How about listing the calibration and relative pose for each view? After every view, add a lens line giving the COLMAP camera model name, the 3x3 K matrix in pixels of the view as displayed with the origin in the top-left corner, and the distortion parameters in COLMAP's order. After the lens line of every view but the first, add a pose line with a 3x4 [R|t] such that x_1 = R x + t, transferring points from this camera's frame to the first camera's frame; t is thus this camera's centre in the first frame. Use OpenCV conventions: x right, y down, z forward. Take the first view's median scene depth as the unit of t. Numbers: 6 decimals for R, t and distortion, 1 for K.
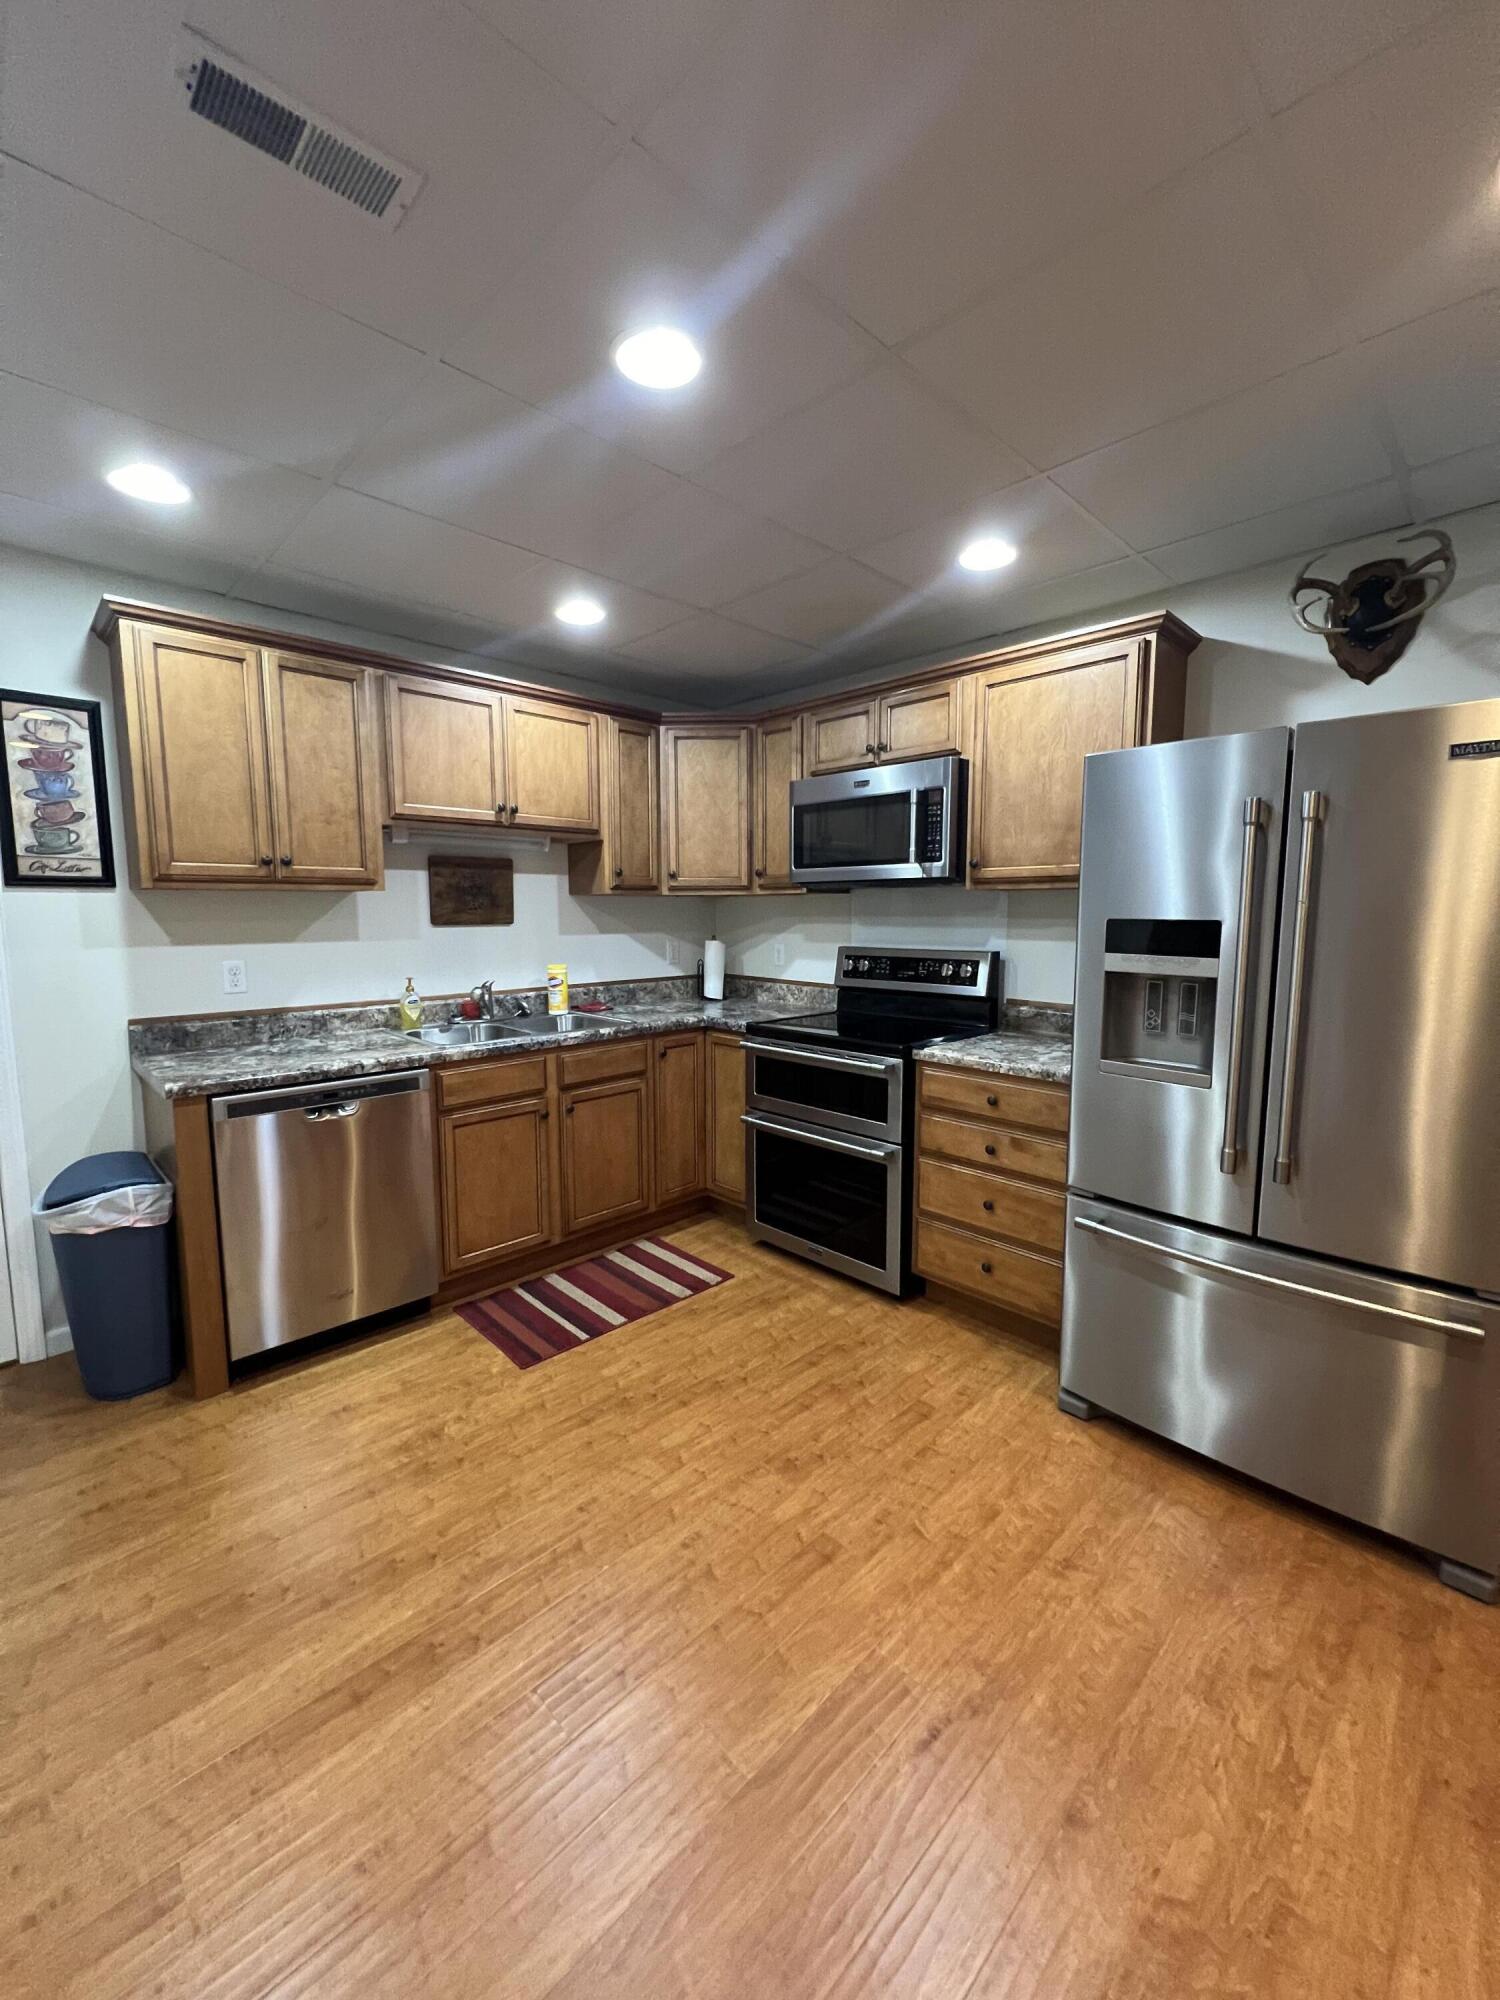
lens RADIAL K [[800.3, 0, 747.8], [0, 800.3, 995.6], [0, 0, 1]] dist [0.000457, -0.000992]
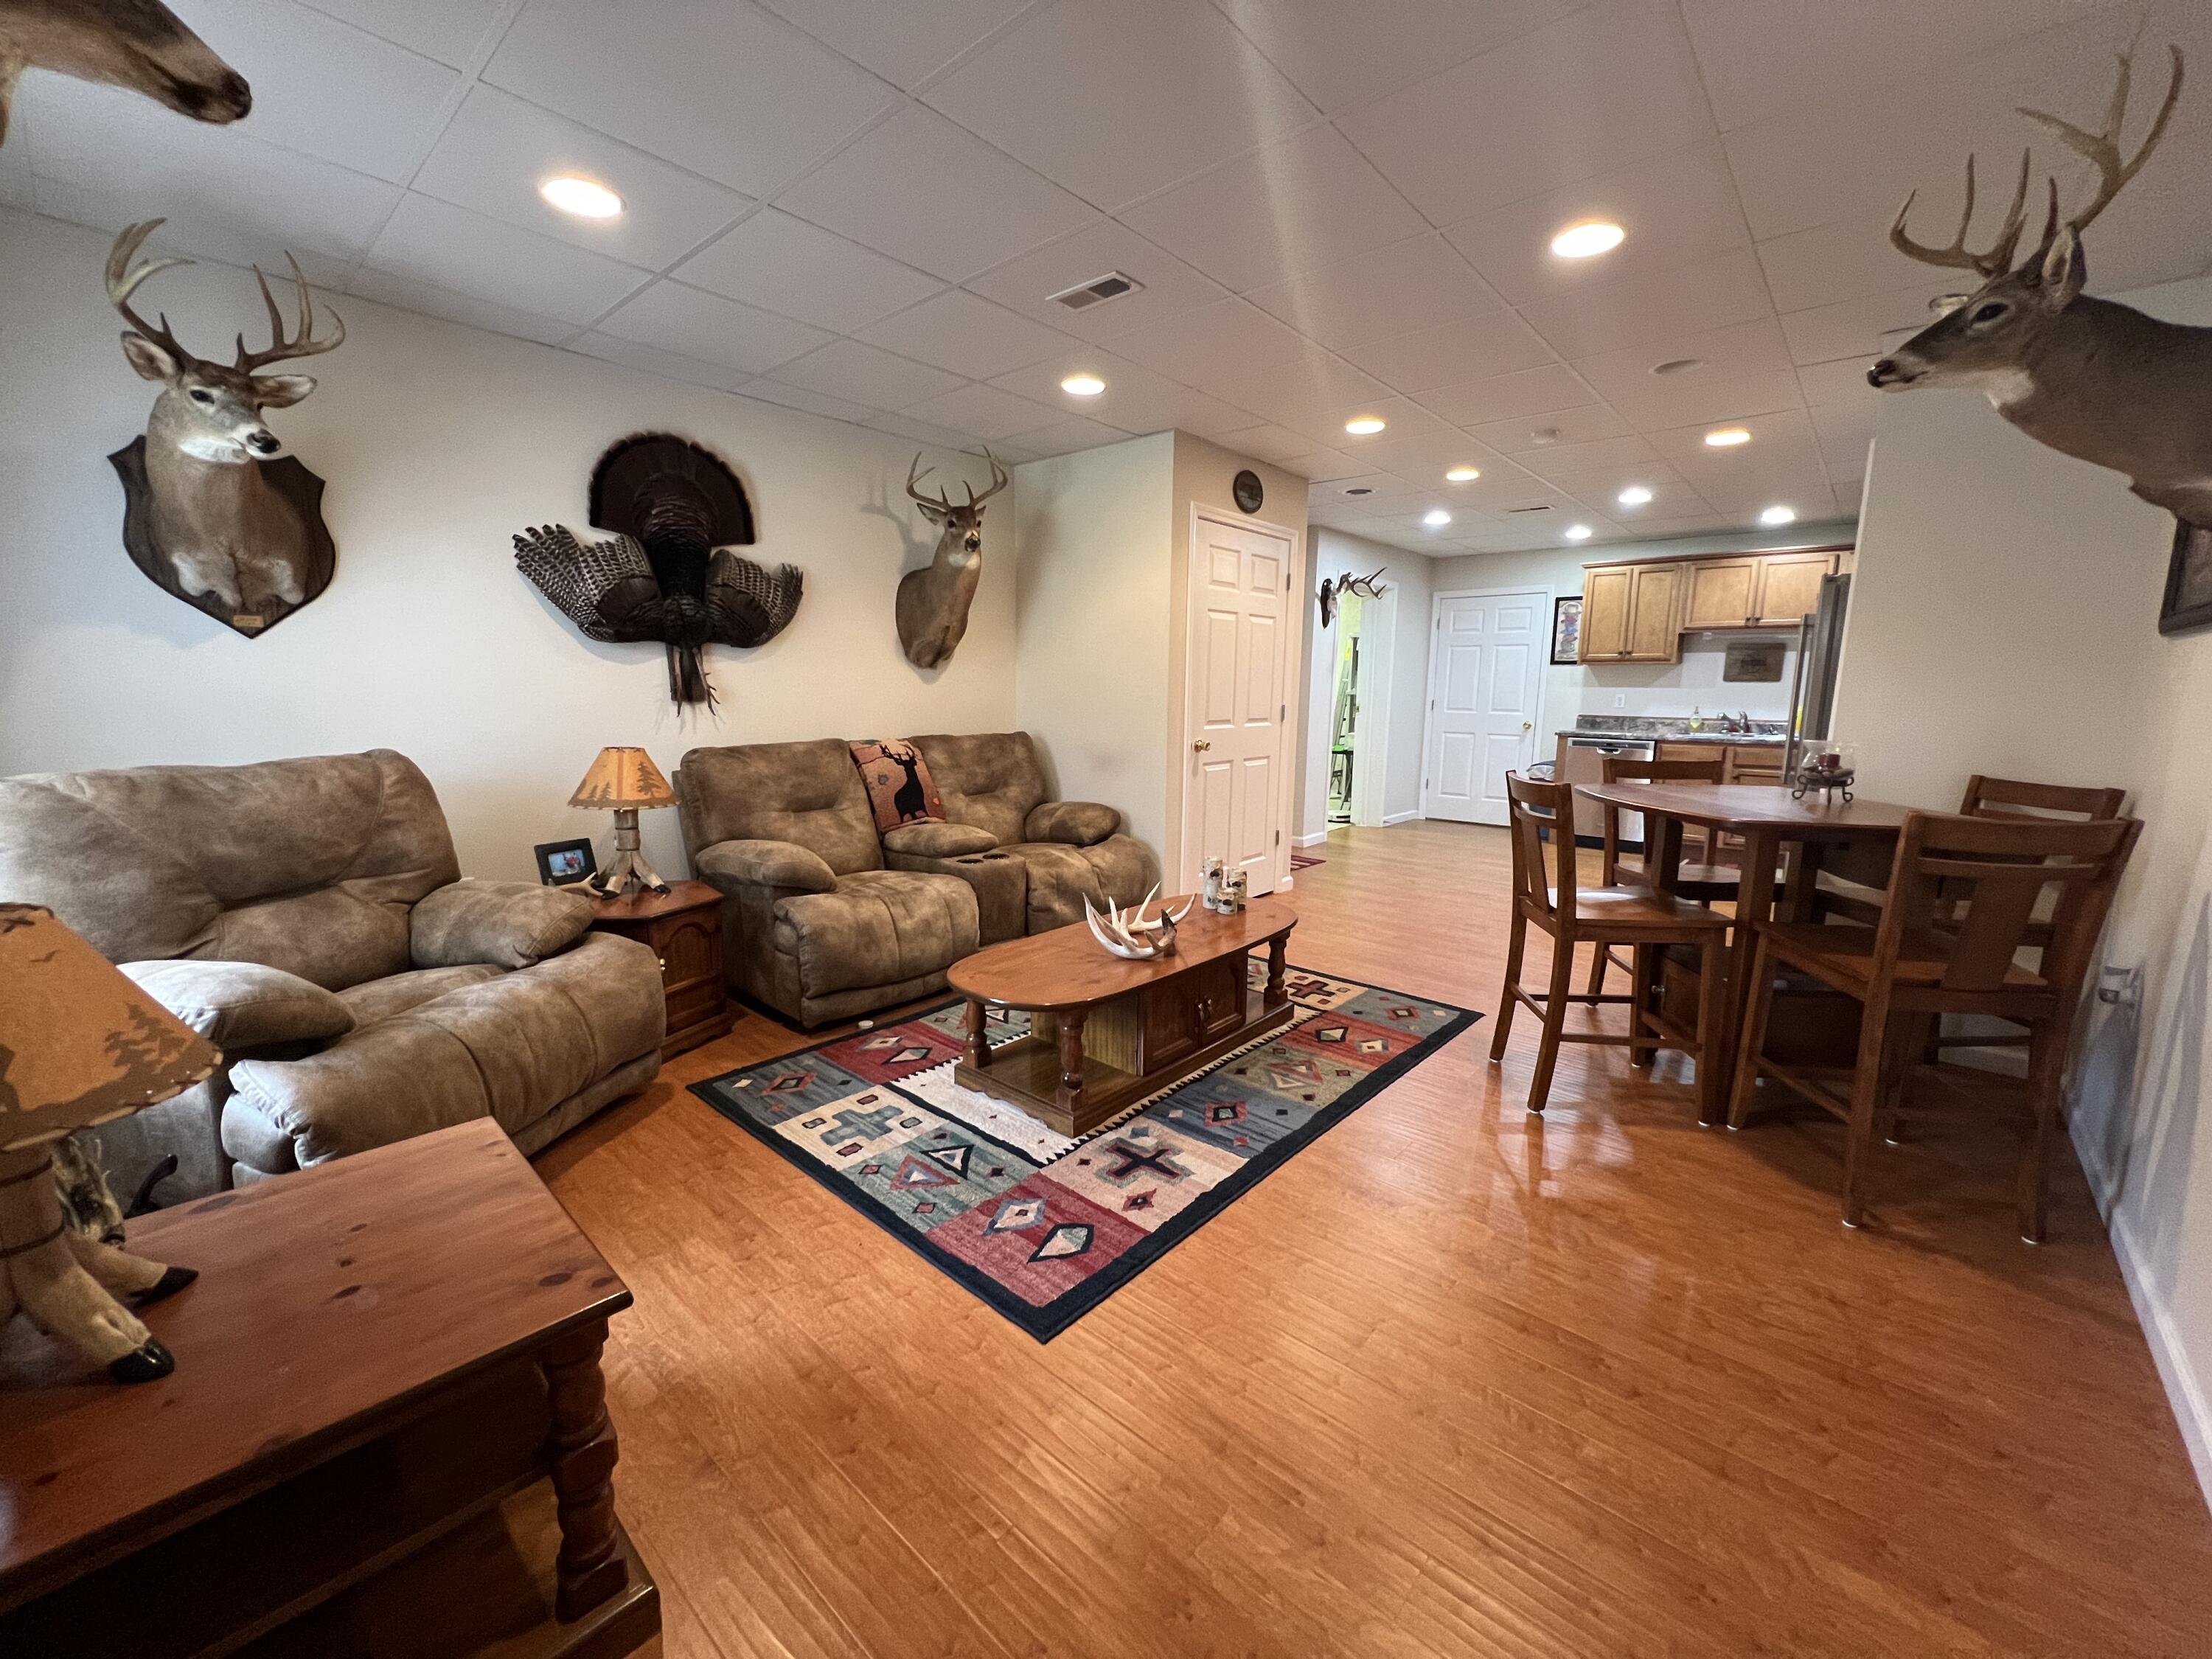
lens RADIAL K [[885.2, 0, 1104.7], [0, 885.2, 829.9], [0, 0, 1]] dist [0.000457, -0.000992]
pose [[0.066643, 0.169490, -0.983276, 1.928292], [-0.111919, 0.980518, 0.161429, 0.099832], [0.991480, 0.099290, 0.084313, -0.713860]]
